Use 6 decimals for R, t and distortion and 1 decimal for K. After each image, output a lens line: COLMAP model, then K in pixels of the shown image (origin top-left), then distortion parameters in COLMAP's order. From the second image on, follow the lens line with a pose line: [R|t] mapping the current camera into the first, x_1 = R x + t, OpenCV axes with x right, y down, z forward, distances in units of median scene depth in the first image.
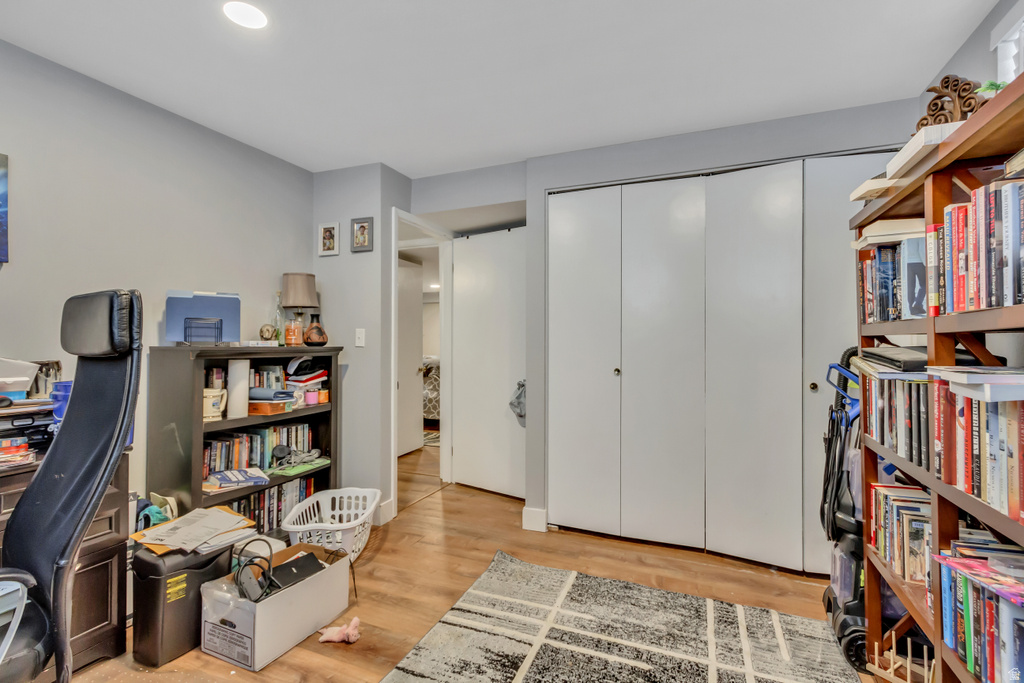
lens RADIAL K [[475.4, 0, 510.9], [0, 475.4, 339.7], [0, 0, 1]] dist [0.003446, -0.000540]
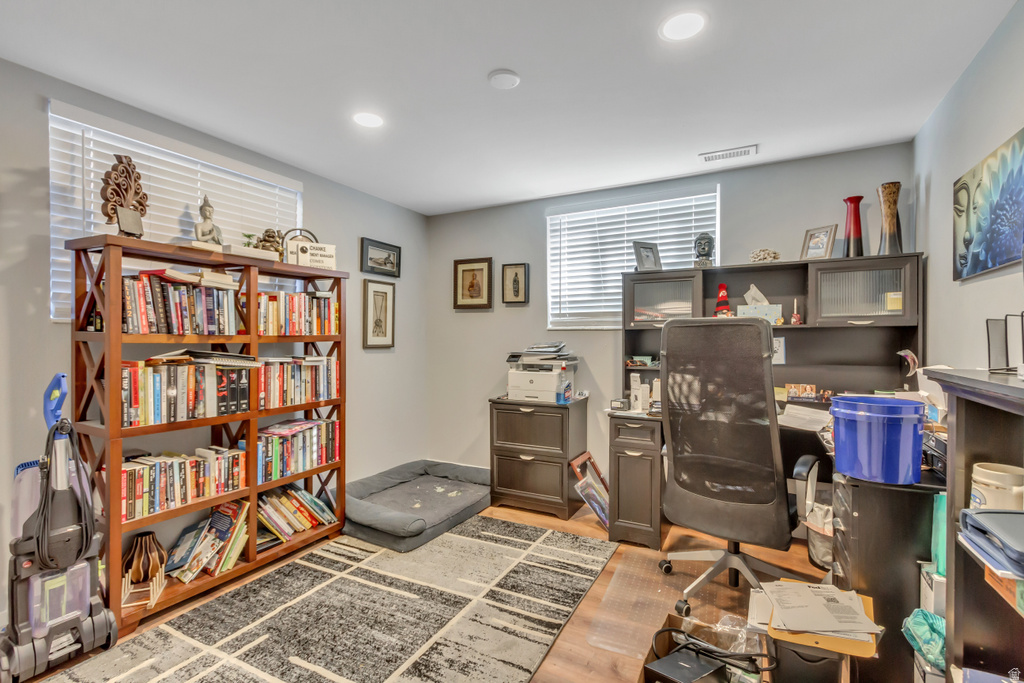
lens RADIAL K [[475.4, 0, 511.7], [0, 475.4, 340.8], [0, 0, 1]] dist [0.003446, -0.000540]
pose [[-0.995598, -0.006709, 0.093489, -0.291634], [-0.007582, 0.999931, -0.008981, -0.010596], [-0.093423, -0.009651, -0.995580, 2.029513]]
